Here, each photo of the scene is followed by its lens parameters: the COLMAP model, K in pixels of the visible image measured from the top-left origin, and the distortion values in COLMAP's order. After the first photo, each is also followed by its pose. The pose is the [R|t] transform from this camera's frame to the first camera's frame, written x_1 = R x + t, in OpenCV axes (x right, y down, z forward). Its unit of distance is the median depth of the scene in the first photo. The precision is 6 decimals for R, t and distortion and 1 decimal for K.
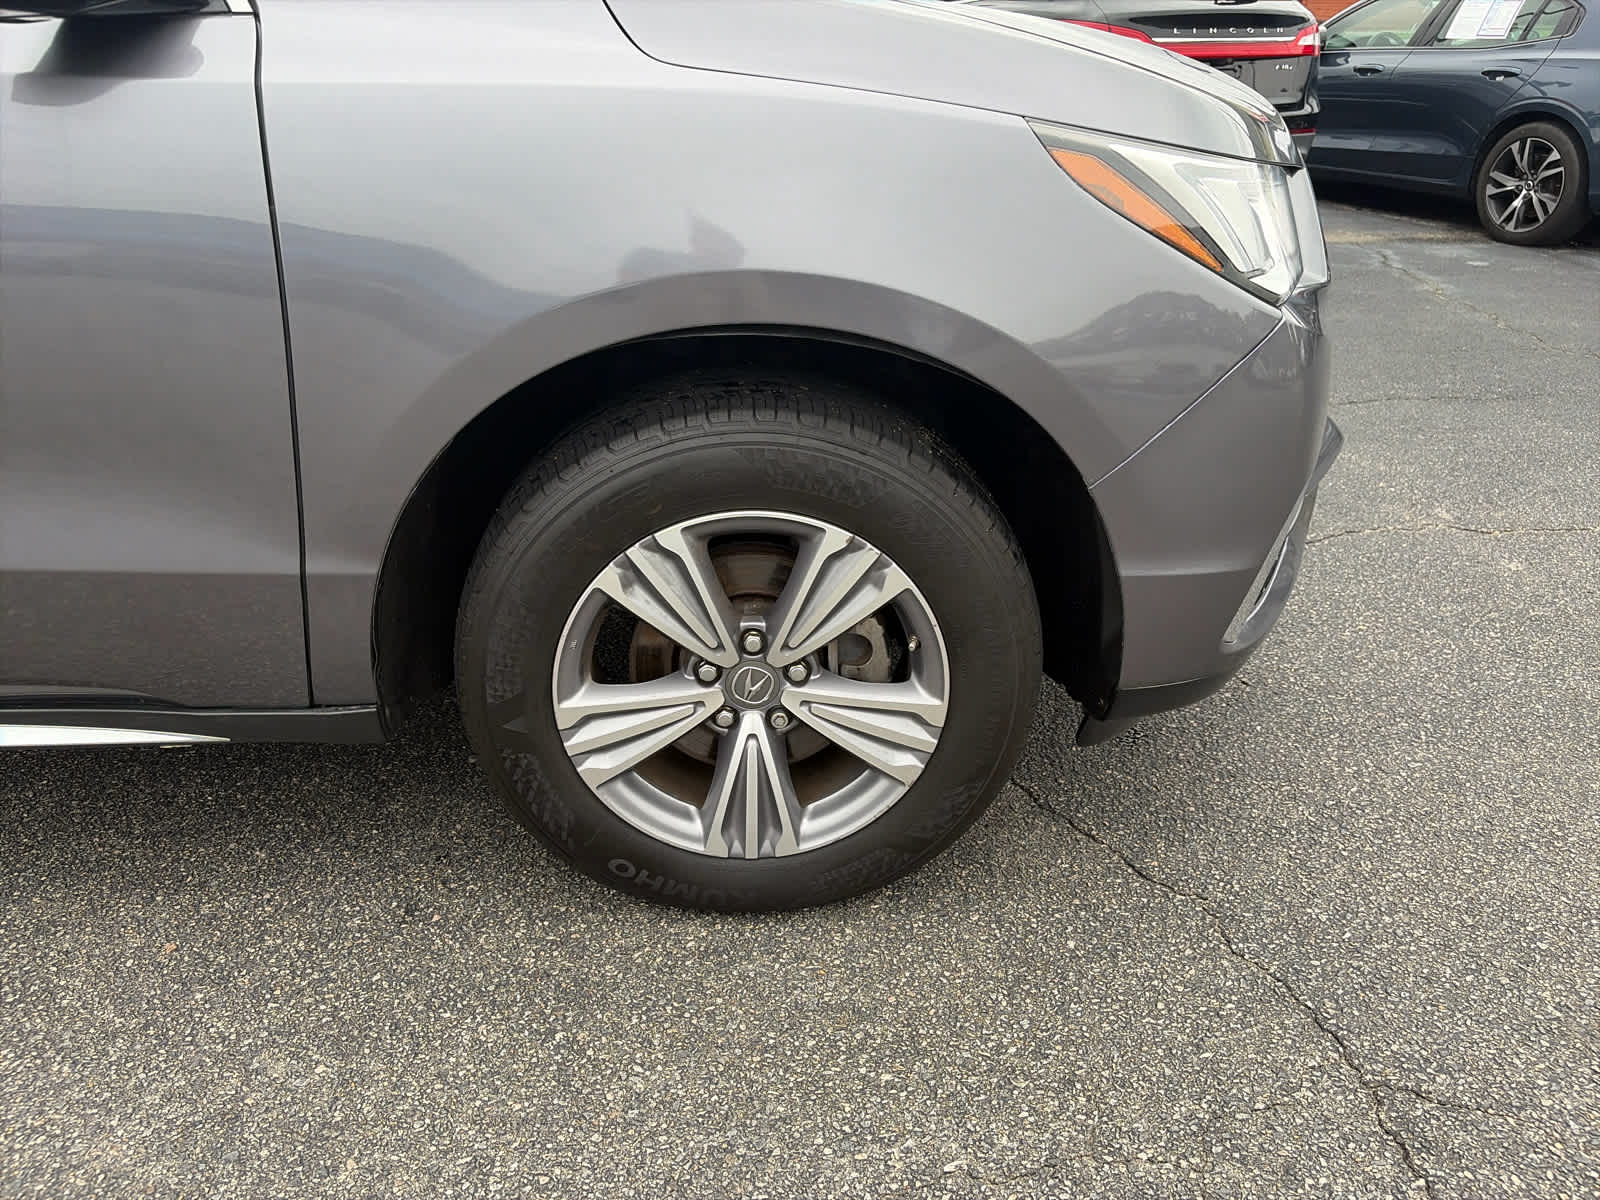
lens RADIAL K [[1210.4, 0, 797.9], [0, 1210.4, 608.9], [0, 0, 1]] dist [0.049069, -0.049757]
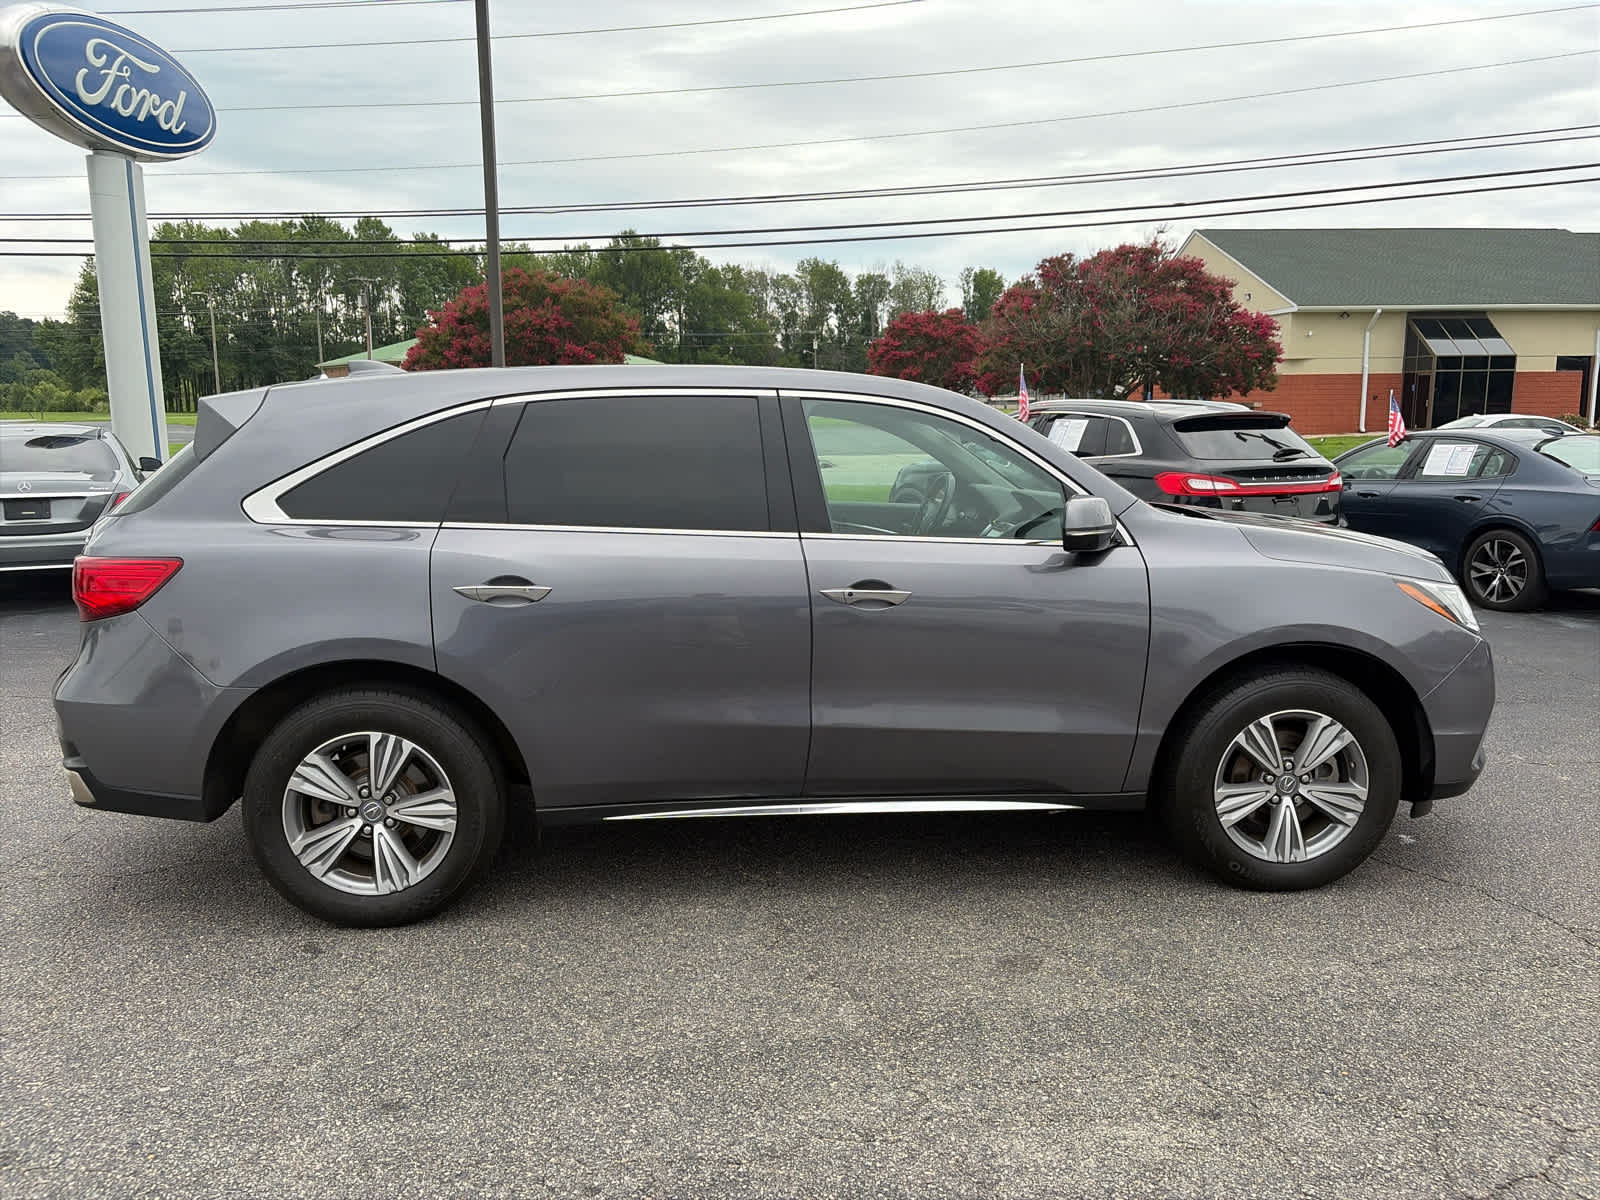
lens RADIAL K [[1210.4, 0, 800.9], [0, 1210.4, 615.6], [0, 0, 1]] dist [0.049069, -0.049757]
pose [[0.999678, -0.017679, 0.018182, -1.066804], [0.022197, 0.956722, -0.290157, 0.432192], [-0.012266, 0.290467, 0.956806, -1.469984]]
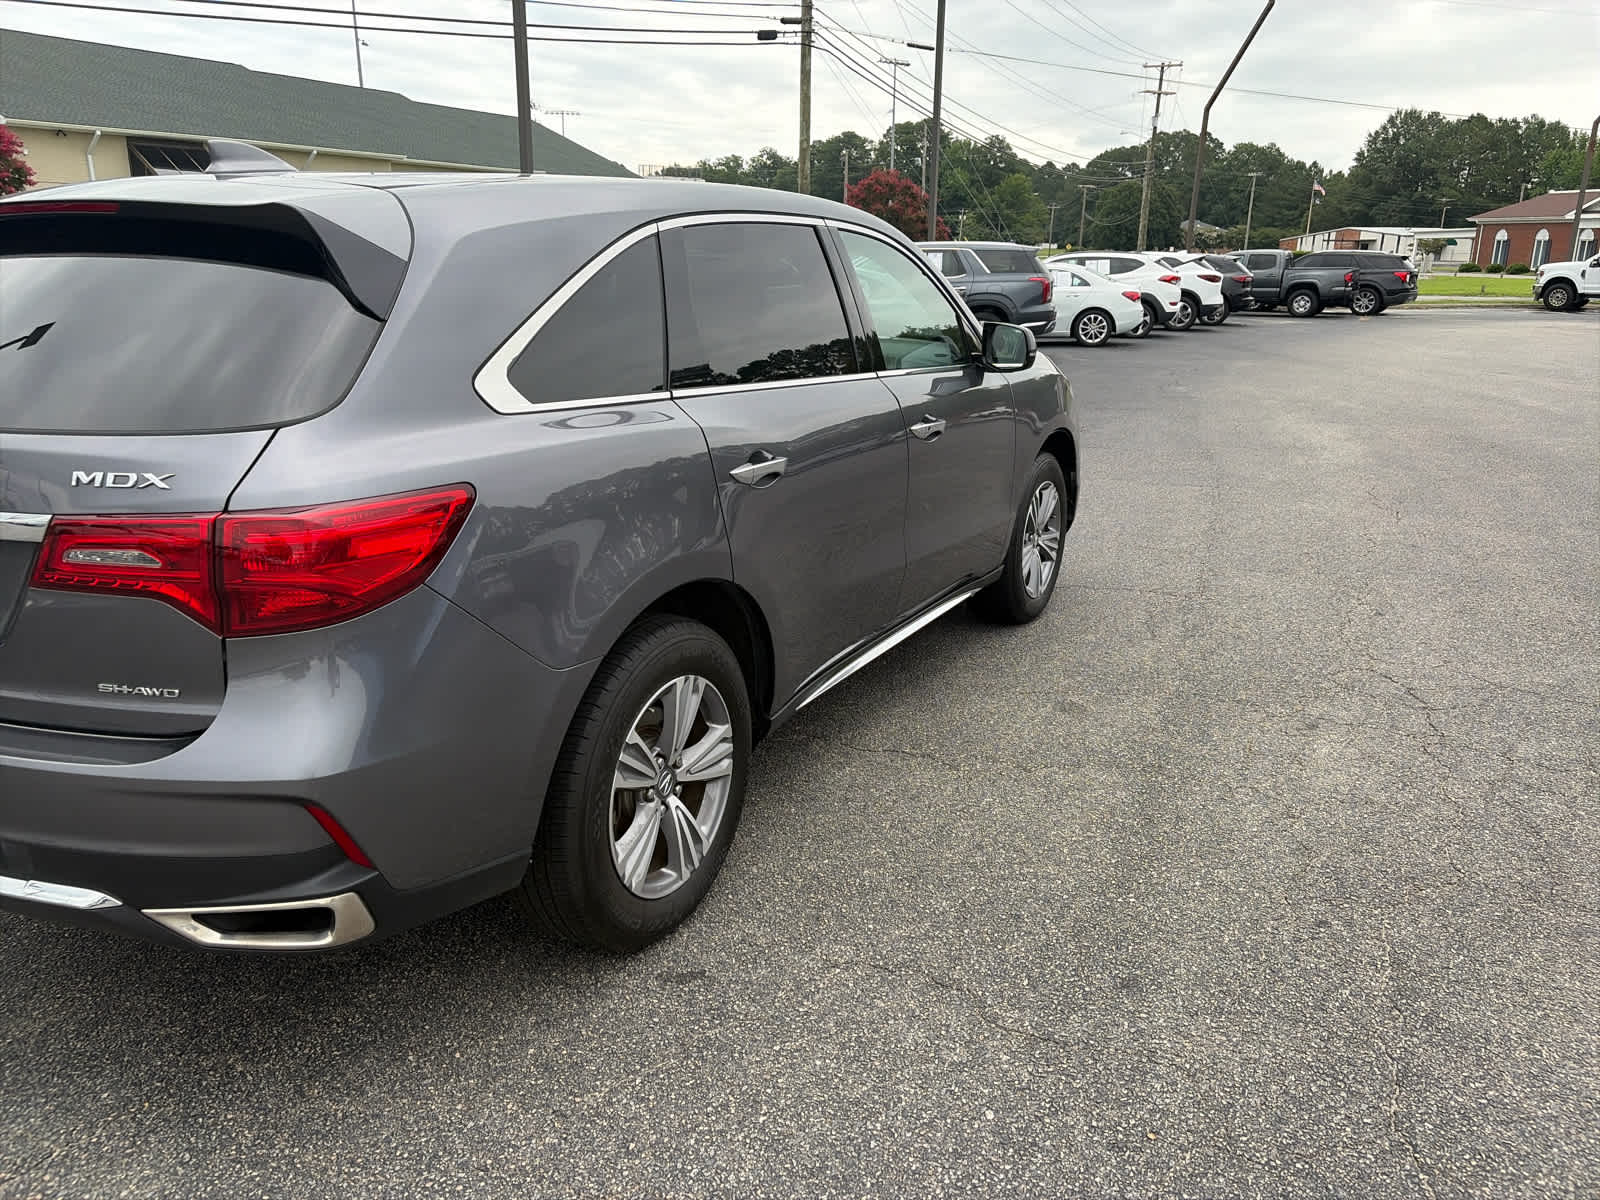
lens RADIAL K [[1210.4, 0, 804.8], [0, 1210.4, 598.2], [0, 0, 1]] dist [0.049069, -0.049757]
pose [[0.516777, -0.238275, 0.822293, -3.115541], [0.374919, 0.926476, 0.032843, -0.131125], [-0.769660, 0.291320, 0.568116, -0.351834]]
